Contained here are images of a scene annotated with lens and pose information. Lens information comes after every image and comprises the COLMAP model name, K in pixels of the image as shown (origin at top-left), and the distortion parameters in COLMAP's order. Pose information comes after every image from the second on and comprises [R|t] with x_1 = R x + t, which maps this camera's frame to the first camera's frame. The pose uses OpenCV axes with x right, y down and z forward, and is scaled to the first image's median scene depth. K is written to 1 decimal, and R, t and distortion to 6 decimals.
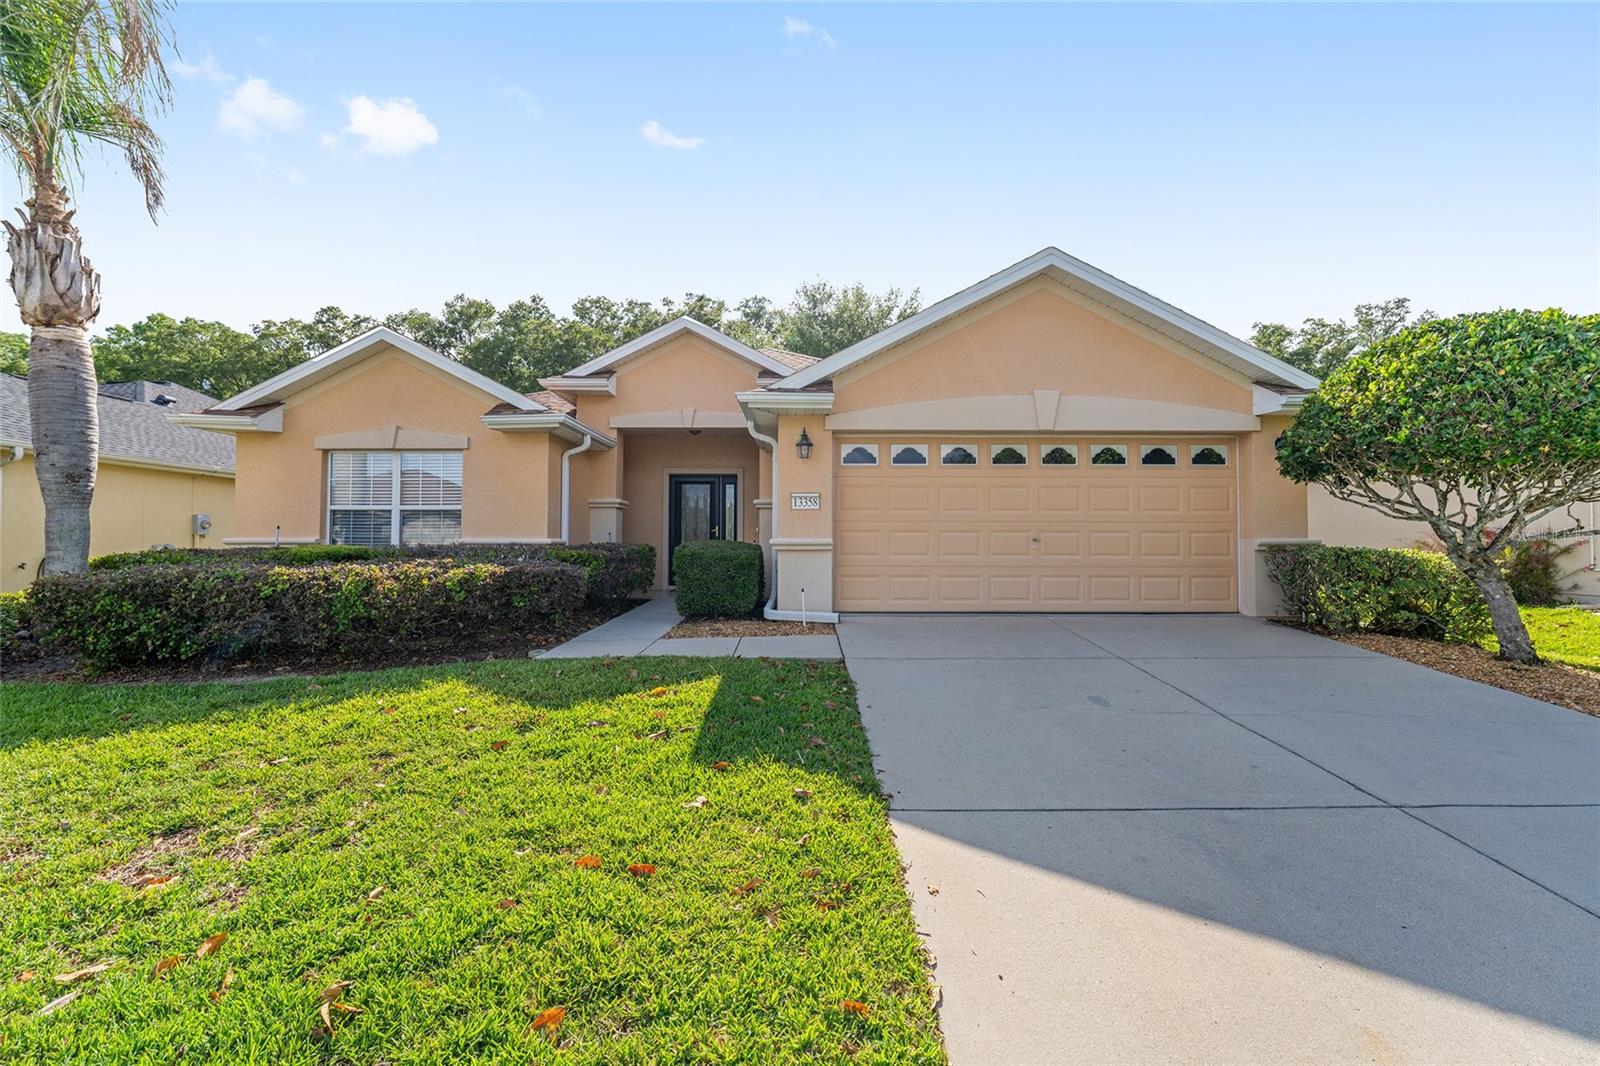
lens RADIAL K [[682.8, 0, 800.0], [0, 682.8, 533.0], [0, 0, 1]] dist [0.001481, 0.000316]
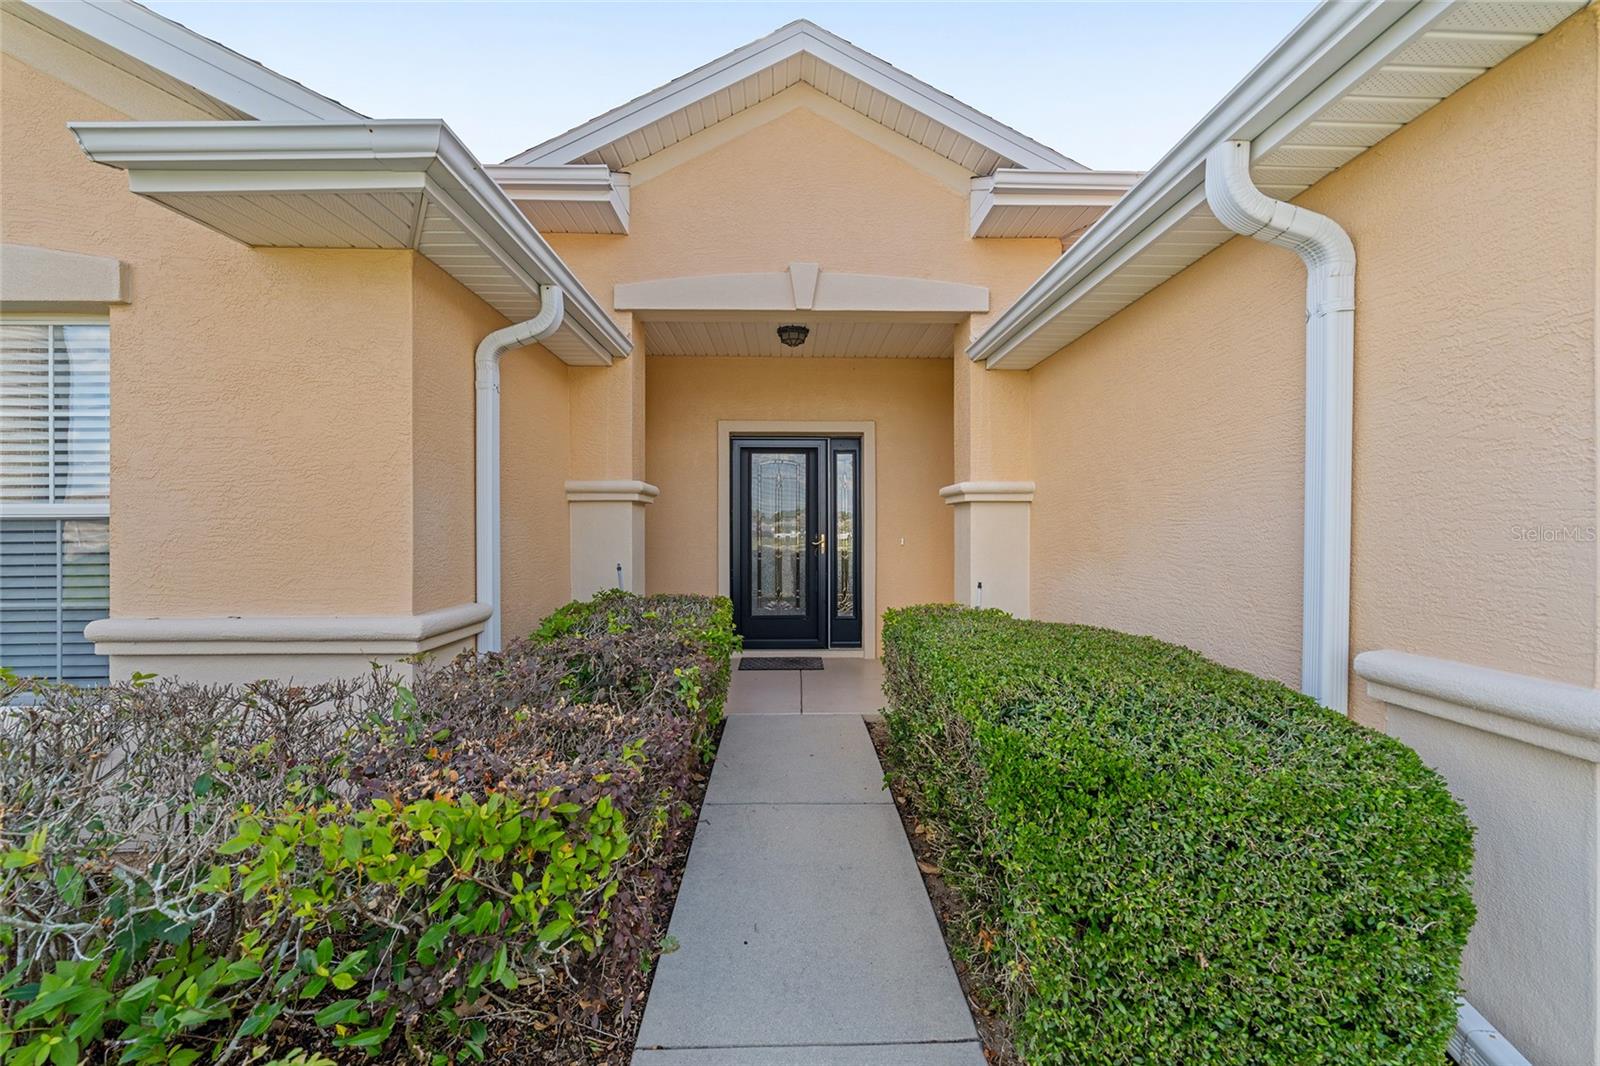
lens RADIAL K [[674.1, 0, 800.0], [0, 674.1, 533.0], [0, 0, 1]] dist [-0.000058, -0.000005]
pose [[0.999956, -0.003166, 0.008876, -0.221267], [0.002966, 0.999742, 0.022500, -0.035388], [-0.008945, -0.022473, 0.999707, 0.761601]]
